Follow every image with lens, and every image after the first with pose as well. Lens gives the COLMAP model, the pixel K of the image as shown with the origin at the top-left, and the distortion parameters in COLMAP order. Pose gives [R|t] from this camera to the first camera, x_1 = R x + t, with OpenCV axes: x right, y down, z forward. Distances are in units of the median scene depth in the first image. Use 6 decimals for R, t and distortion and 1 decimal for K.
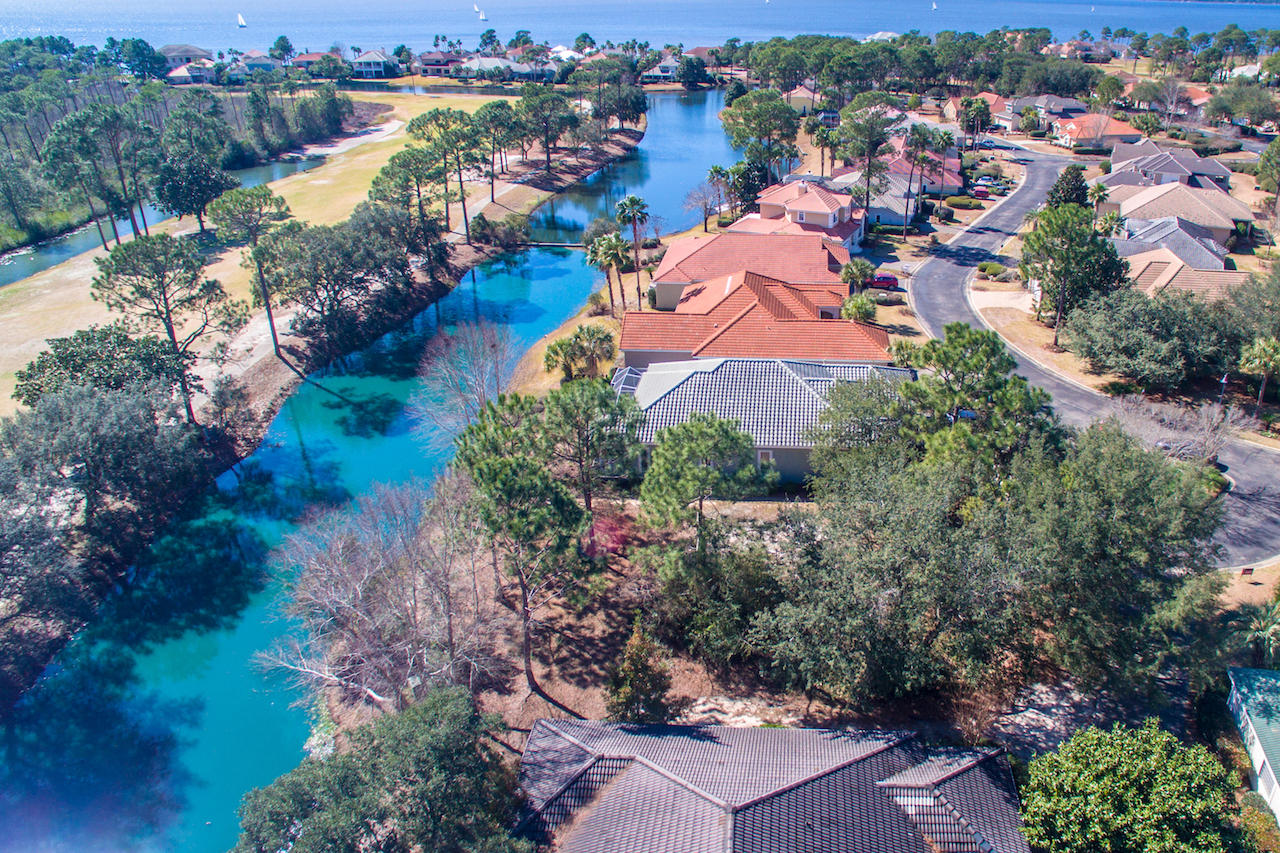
lens RADIAL K [[901.8, 0, 770.4], [0, 901.8, 462.9], [0, 0, 1]] dist [-0.118567, 0.086263]
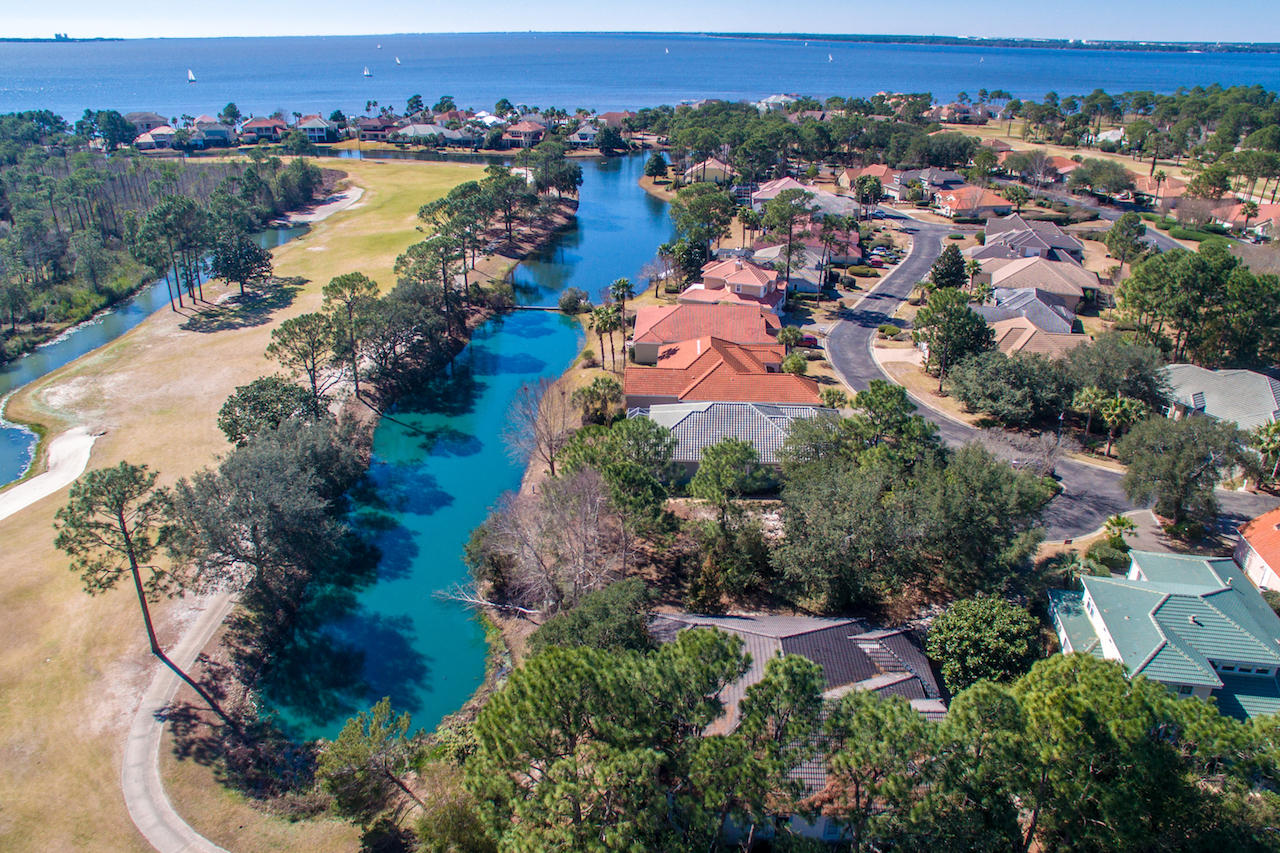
lens RADIAL K [[901.8, 0, 647.9], [0, 901.8, 459.0], [0, 0, 1]] dist [-0.118567, 0.086263]
pose [[0.999976, 0.001504, -0.006833, -0.084275], [-0.001813, 0.998964, -0.045470, 0.023759], [0.006757, 0.045481, 0.998942, -0.257558]]
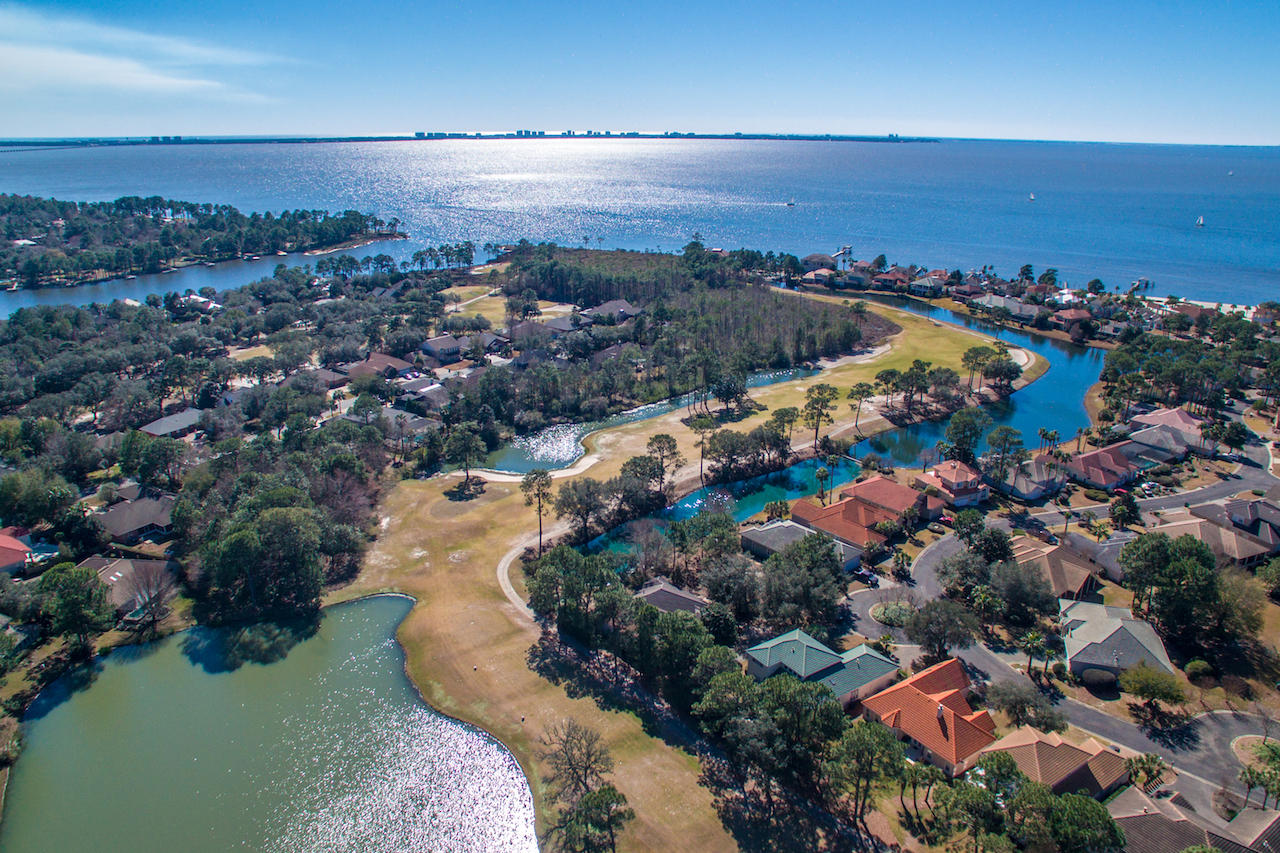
lens RADIAL K [[901.8, 0, 637.6], [0, 901.8, 455.4], [0, 0, 1]] dist [-0.118567, 0.086263]
pose [[0.673631, 0.252127, -0.694733, 0.931781], [-0.350834, 0.936438, -0.000333, -0.086474], [0.650490, 0.243960, 0.719268, -0.875654]]
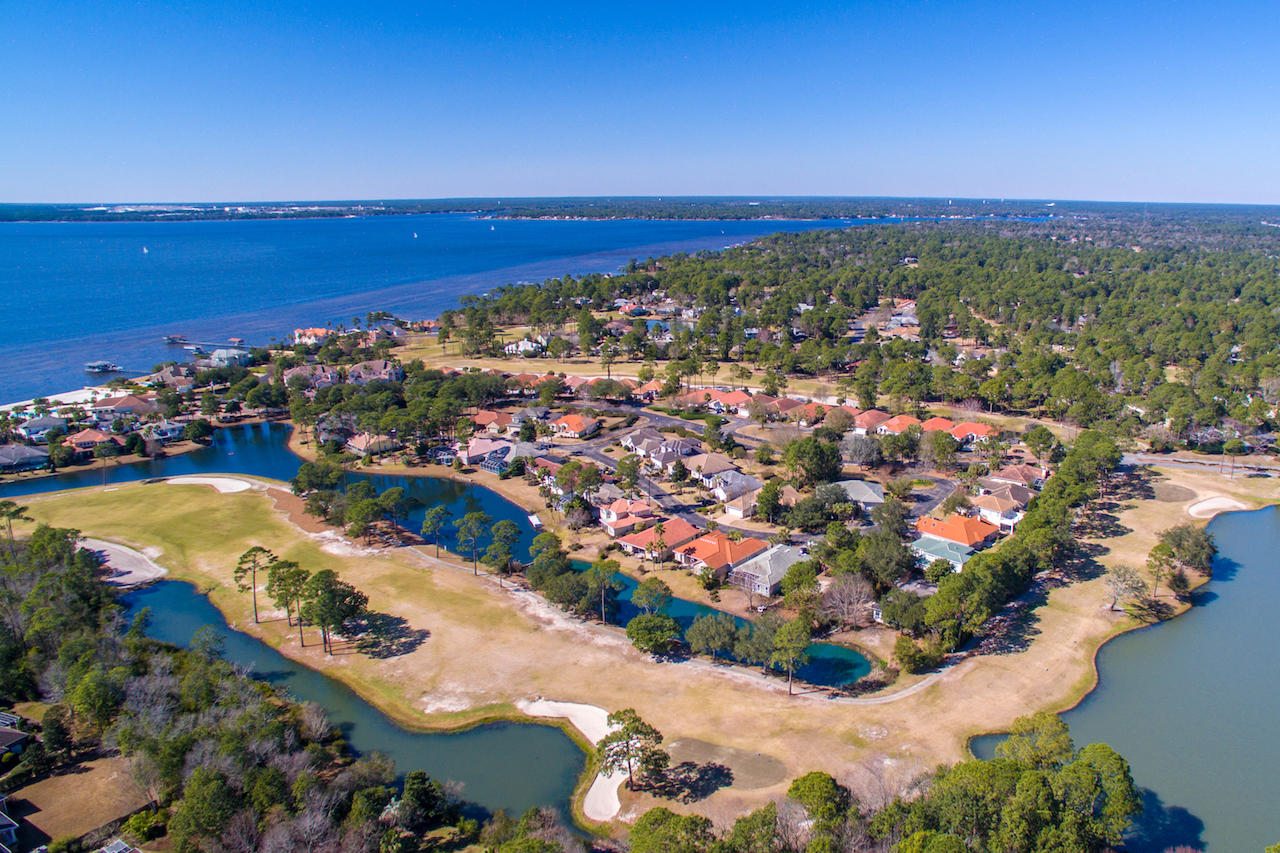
lens RADIAL K [[901.8, 0, 762.4], [0, 901.8, 419.3], [0, 0, 1]] dist [-0.118567, 0.086263]
pose [[0.553690, -0.213920, 0.804776, -1.651681], [0.397960, 0.916910, -0.030071, -0.301591], [-0.731474, 0.336919, 0.592816, -0.744054]]
